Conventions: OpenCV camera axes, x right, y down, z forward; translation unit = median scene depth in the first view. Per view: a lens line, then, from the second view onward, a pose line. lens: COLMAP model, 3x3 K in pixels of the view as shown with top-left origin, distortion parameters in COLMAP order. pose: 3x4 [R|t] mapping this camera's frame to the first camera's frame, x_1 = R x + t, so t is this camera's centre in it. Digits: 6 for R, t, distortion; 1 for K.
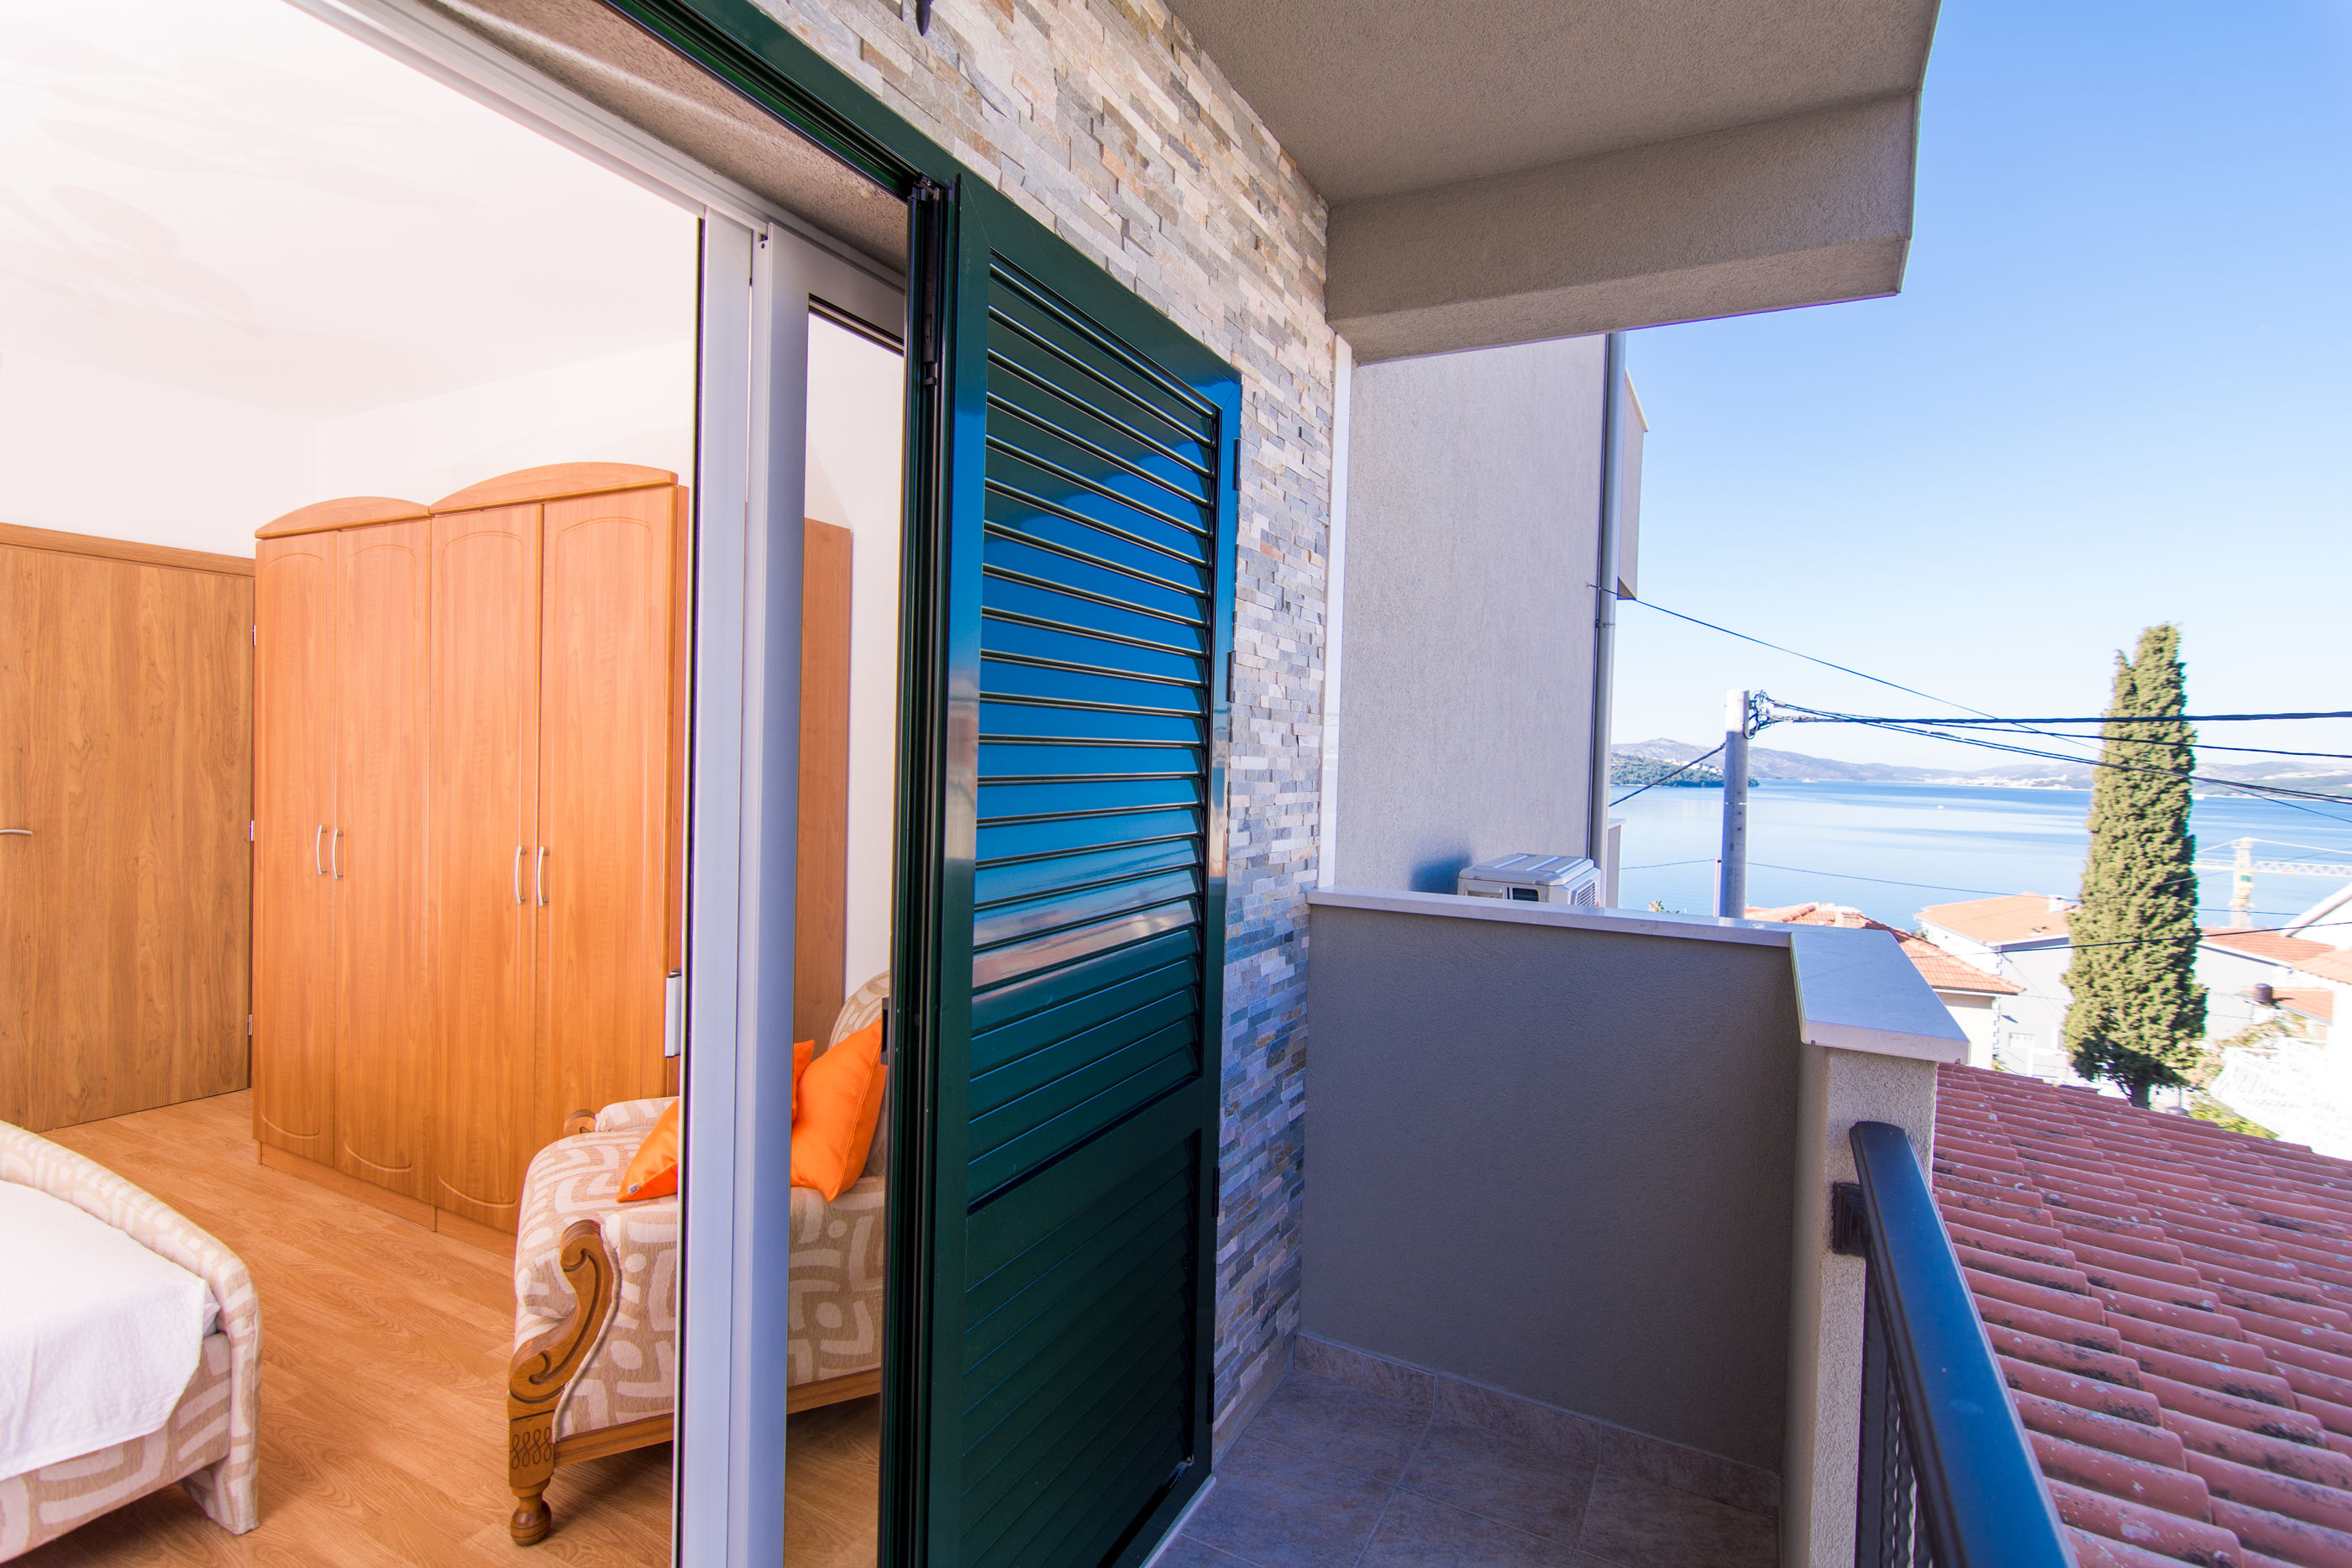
lens RADIAL K [[1138.8, 0, 1178.5], [0, 1138.8, 770.4], [0, 0, 1]] dist [-0.003515, 0.003777]
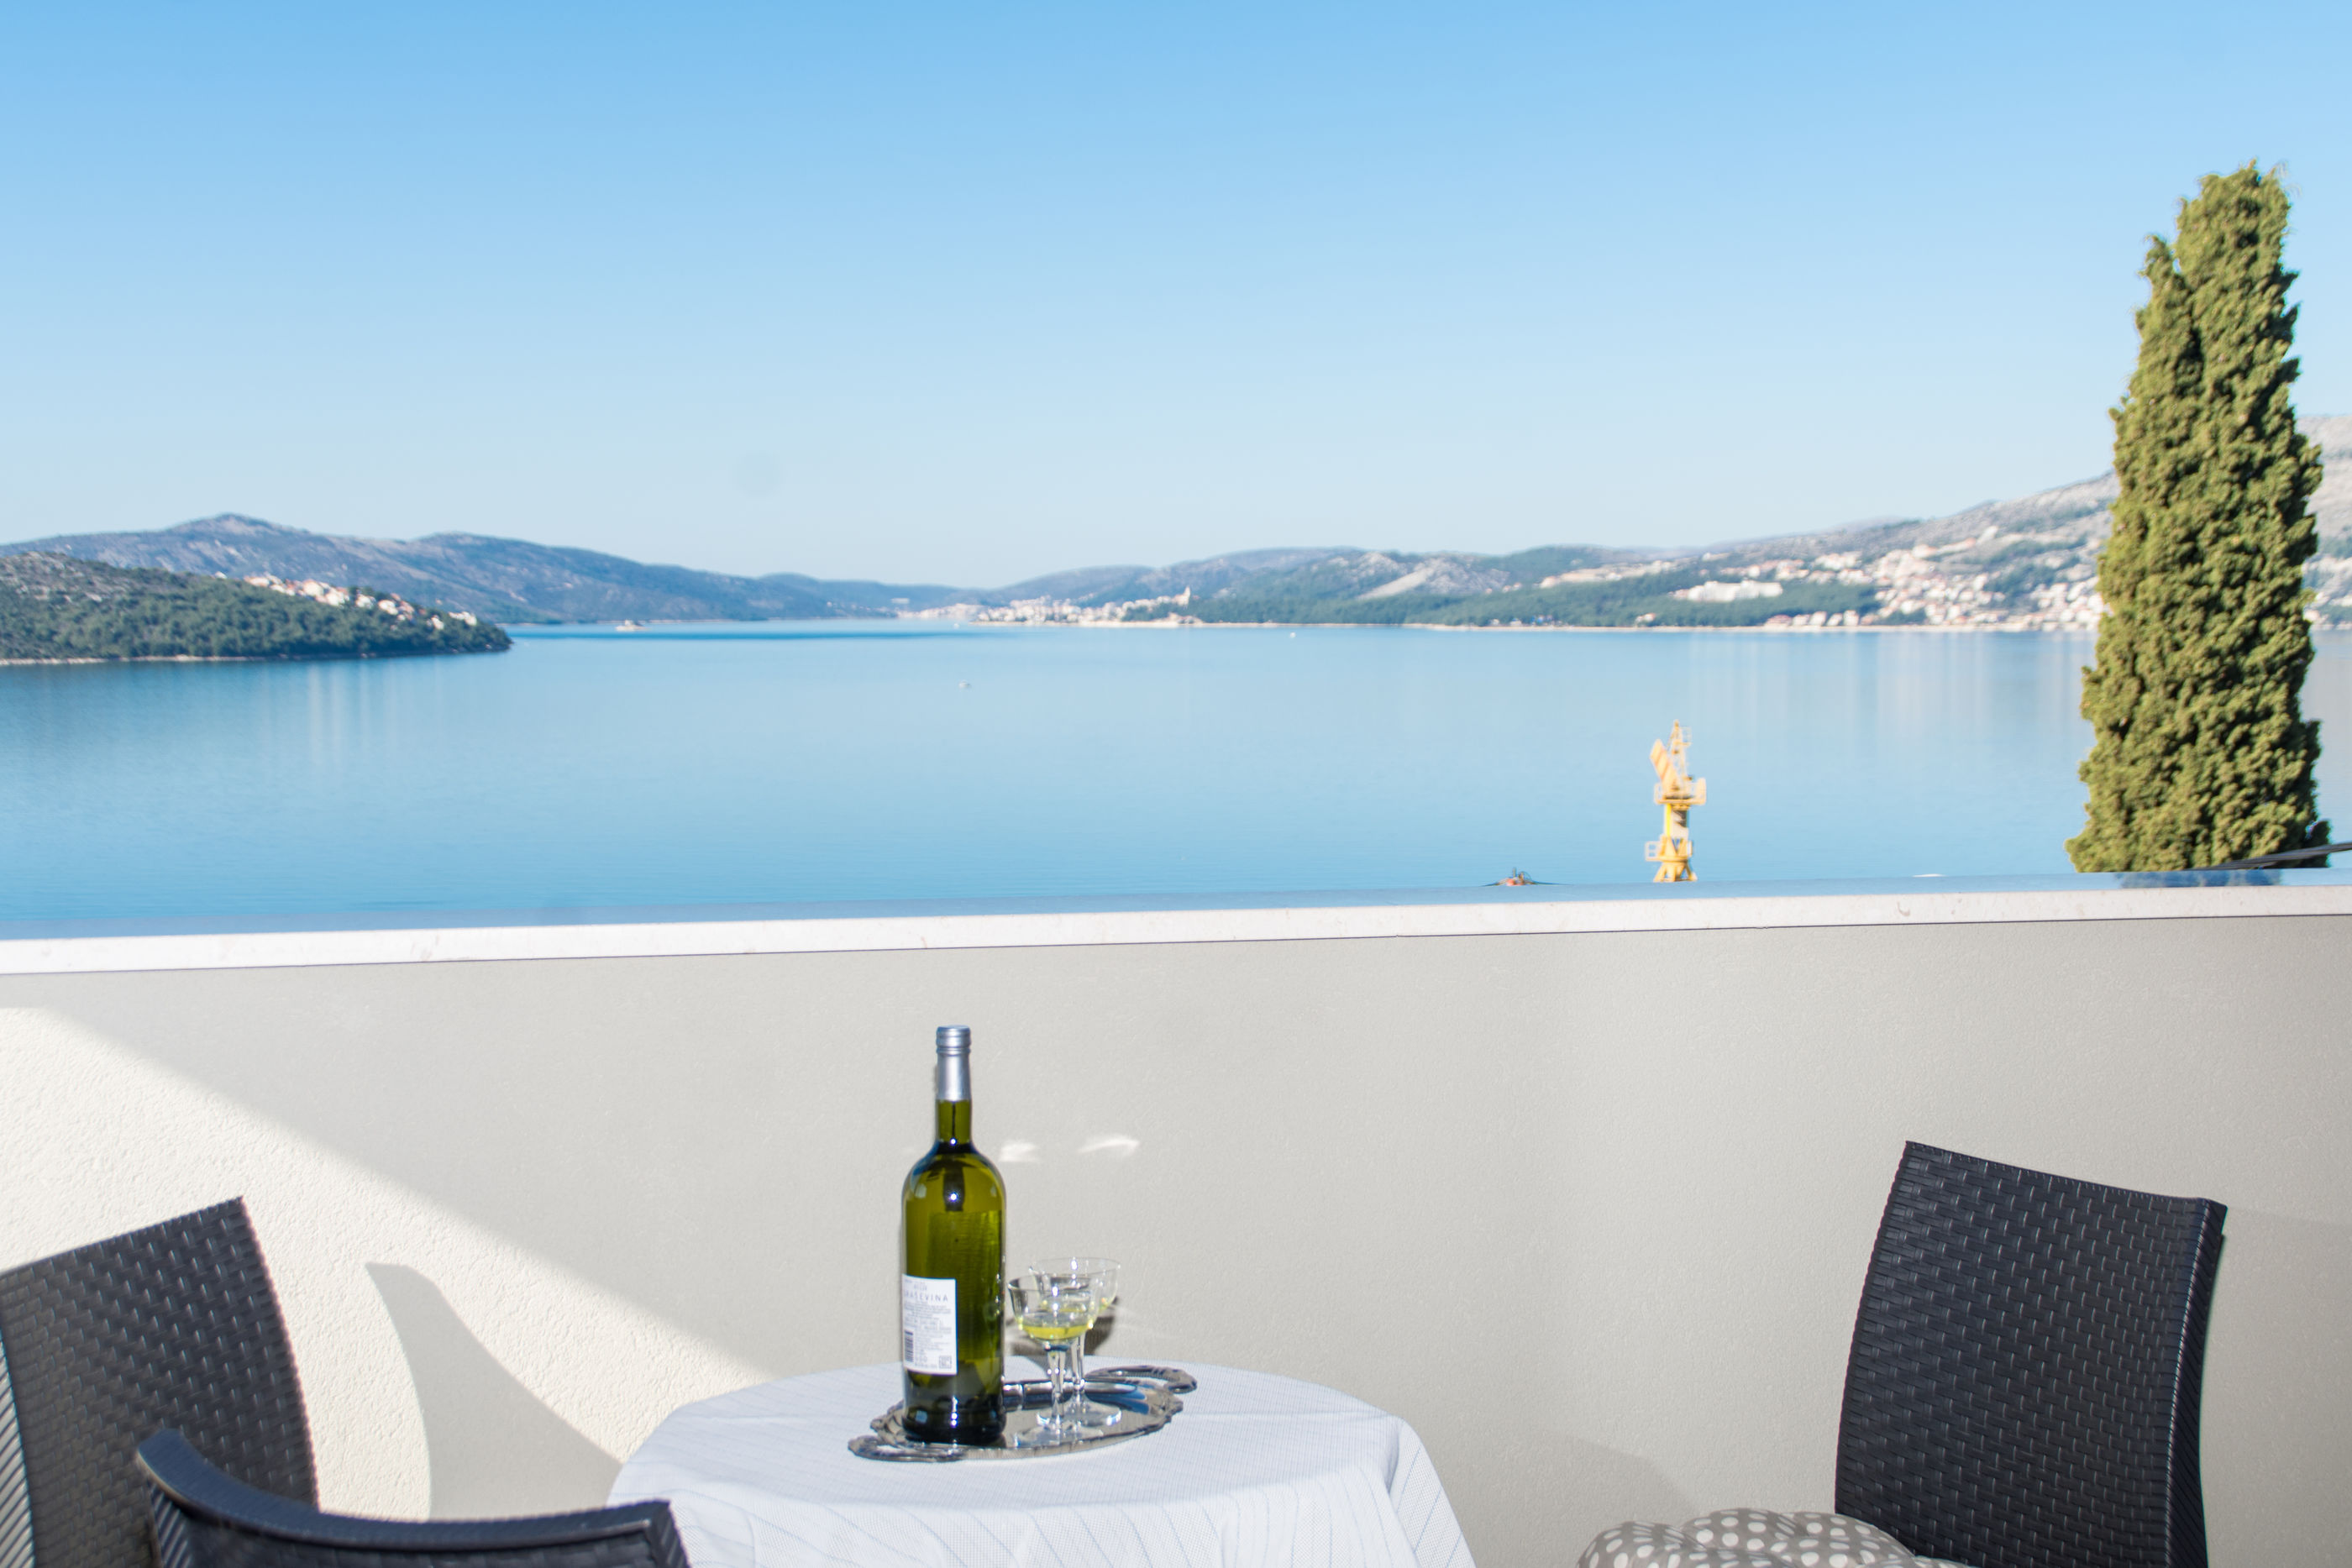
lens RADIAL K [[3531.3, 0, 1174.6], [0, 3531.3, 833.2], [0, 0, 1]] dist [0.156762, 0.000000]
pose [[0.790316, -0.071432, 0.608522, -0.163059], [0.035276, 0.996838, 0.071201, -0.006314], [-0.611684, -0.034806, 0.790336, 0.268724]]
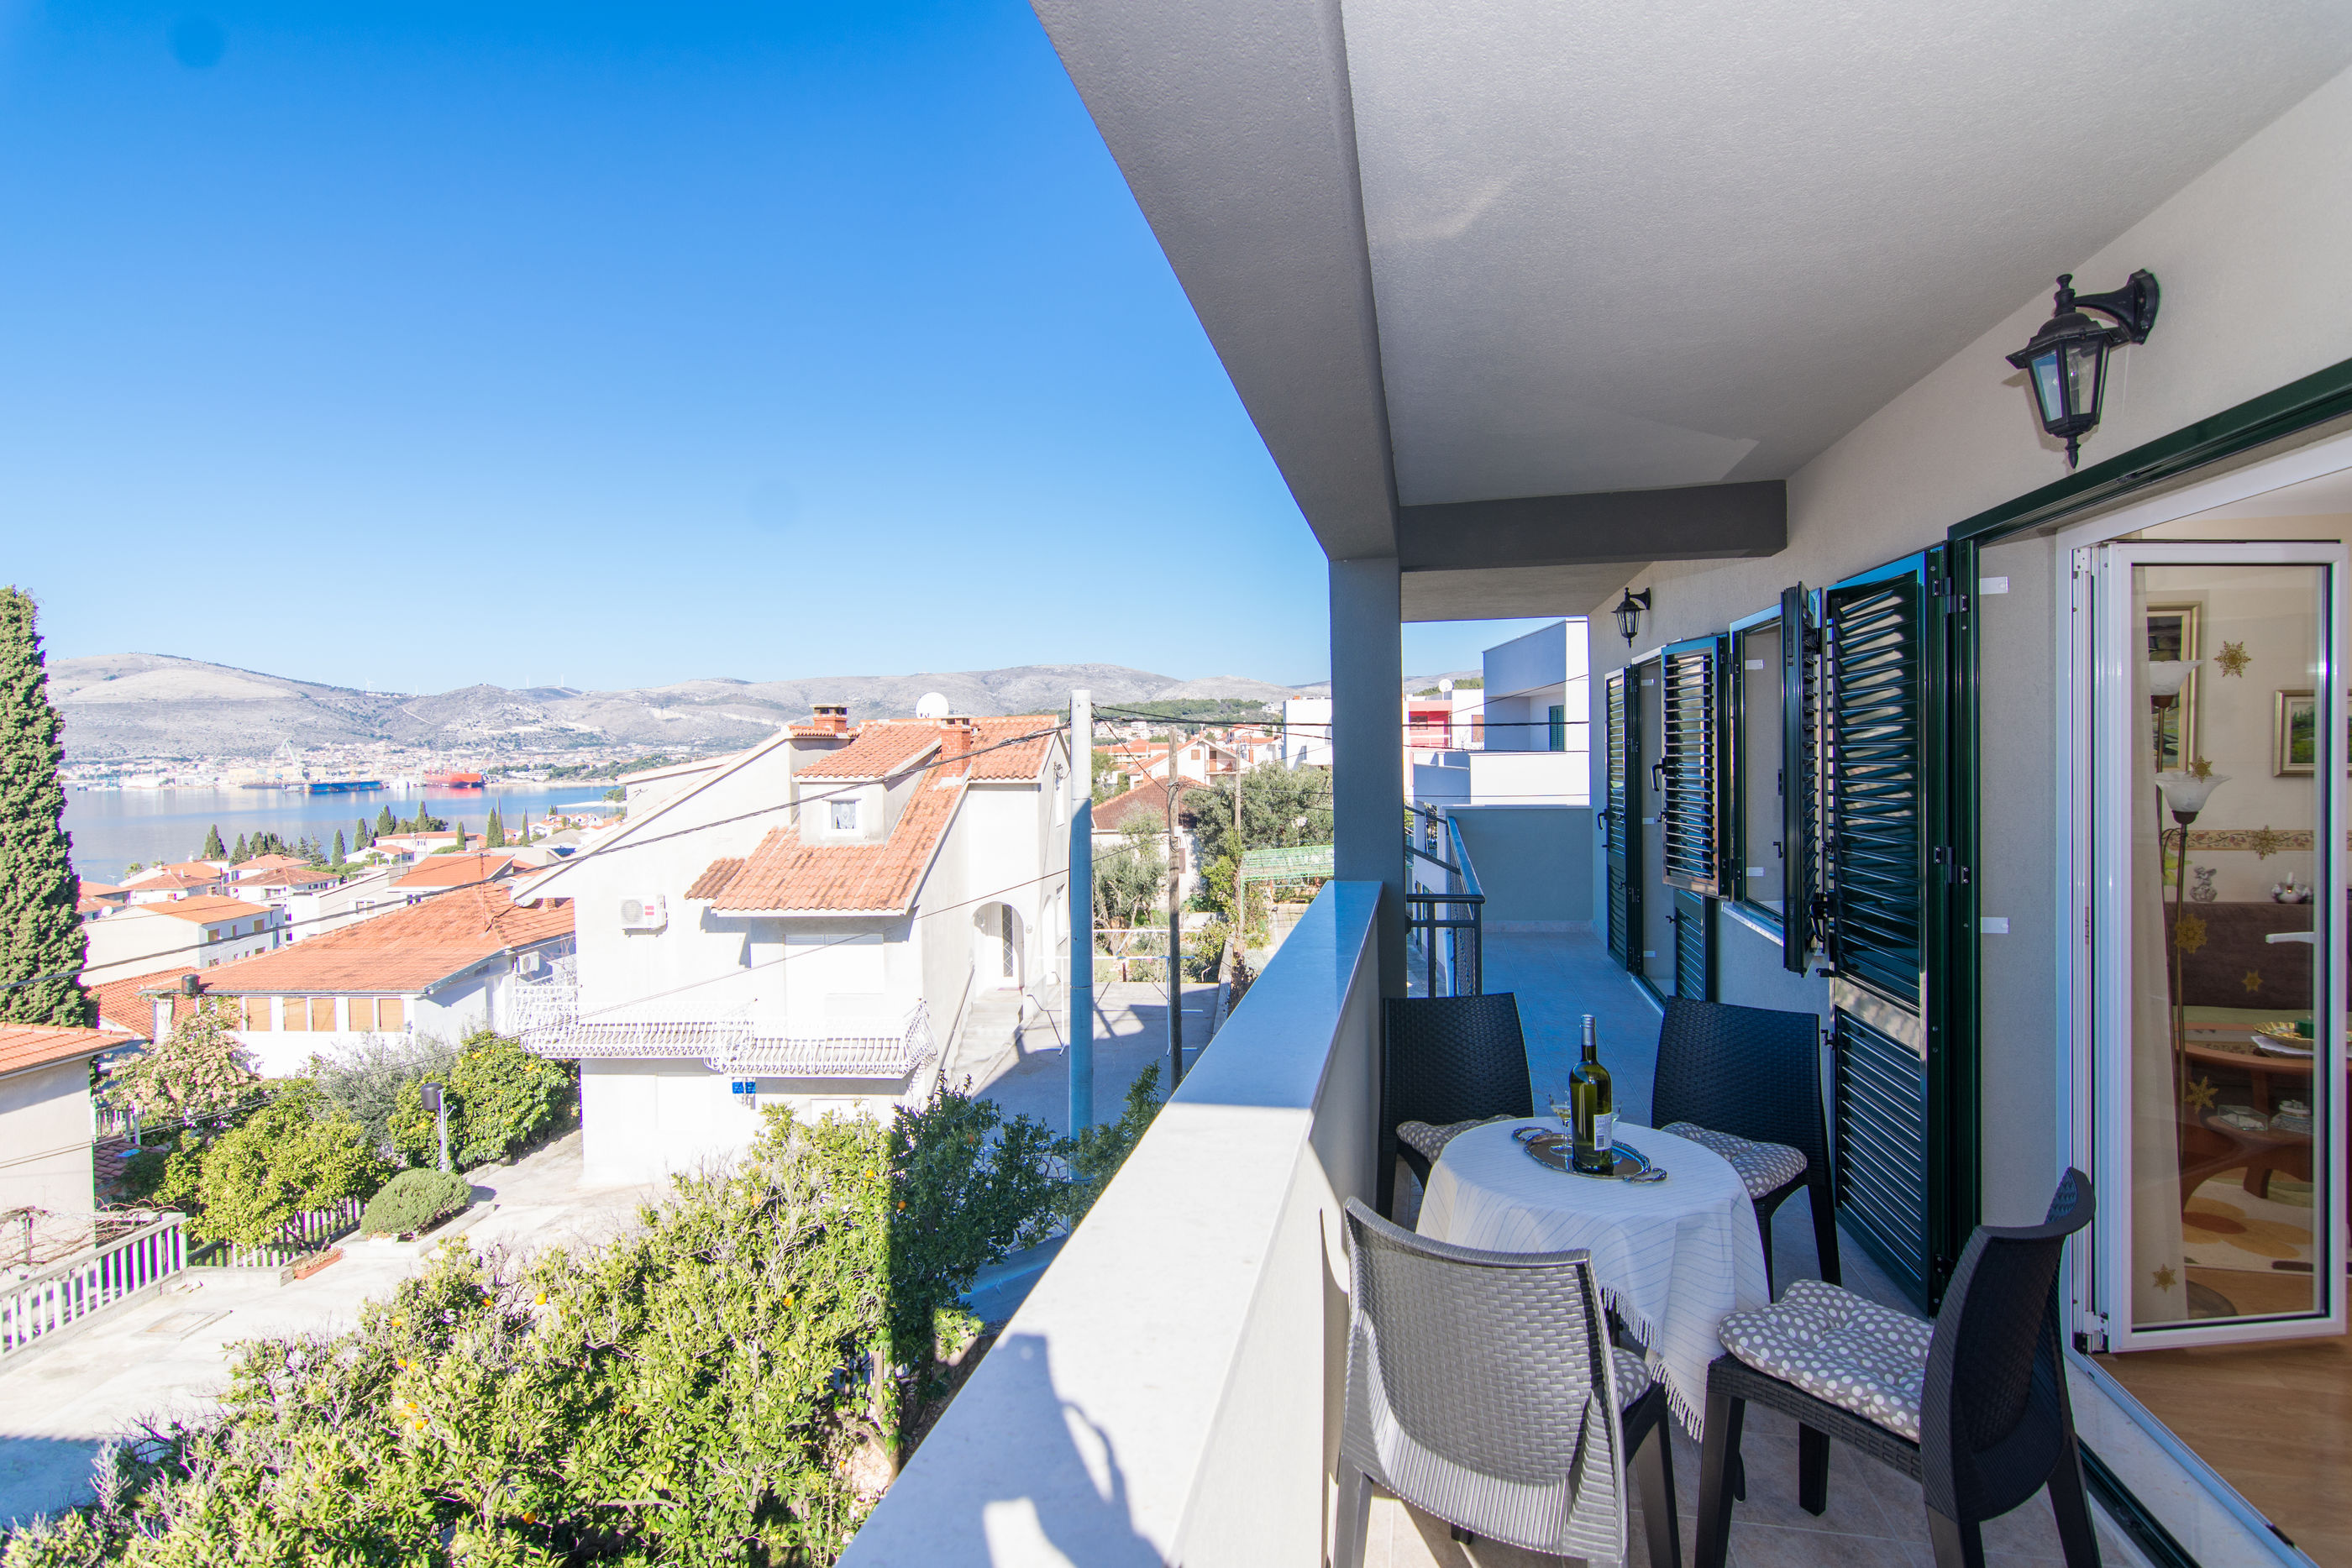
lens RADIAL K [[1138.8, 0, 1173.8], [0, 1138.8, 774.1], [0, 0, 1]] dist [-0.003515, 0.003777]
pose [[-0.247215, -0.045765, 0.967879, -0.178257], [0.023429, 0.998310, 0.053188, -0.015490], [-0.968677, 0.035825, -0.245725, 0.380869]]
